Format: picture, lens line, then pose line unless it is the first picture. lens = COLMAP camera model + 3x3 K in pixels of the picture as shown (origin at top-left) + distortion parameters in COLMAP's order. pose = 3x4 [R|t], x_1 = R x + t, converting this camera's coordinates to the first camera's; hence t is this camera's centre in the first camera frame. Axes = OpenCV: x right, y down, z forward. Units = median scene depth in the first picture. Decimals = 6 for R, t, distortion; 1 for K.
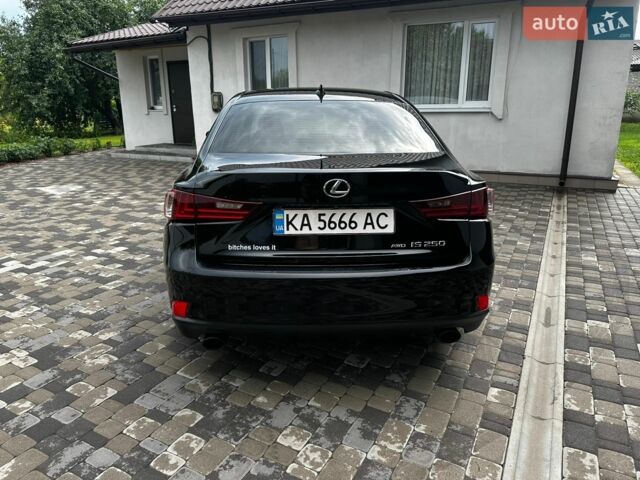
lens RADIAL K [[452.2, 0, 317.9], [0, 452.2, 238.5], [0, 0, 1]] dist [0.002201, -0.006181]
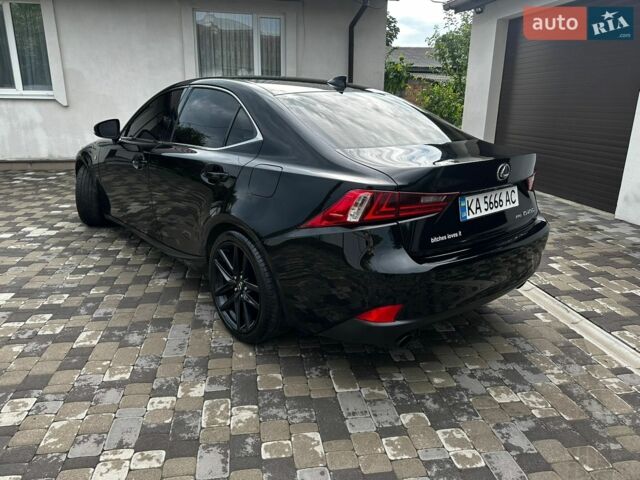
lens RADIAL K [[452.2, 0, 317.9], [0, 452.2, 238.5], [0, 0, 1]] dist [0.002201, -0.006181]
pose [[0.795404, -0.166323, 0.582811, -0.826937], [0.151518, 0.985643, 0.074497, -0.082079], [-0.586834, 0.029051, 0.809186, 0.277581]]
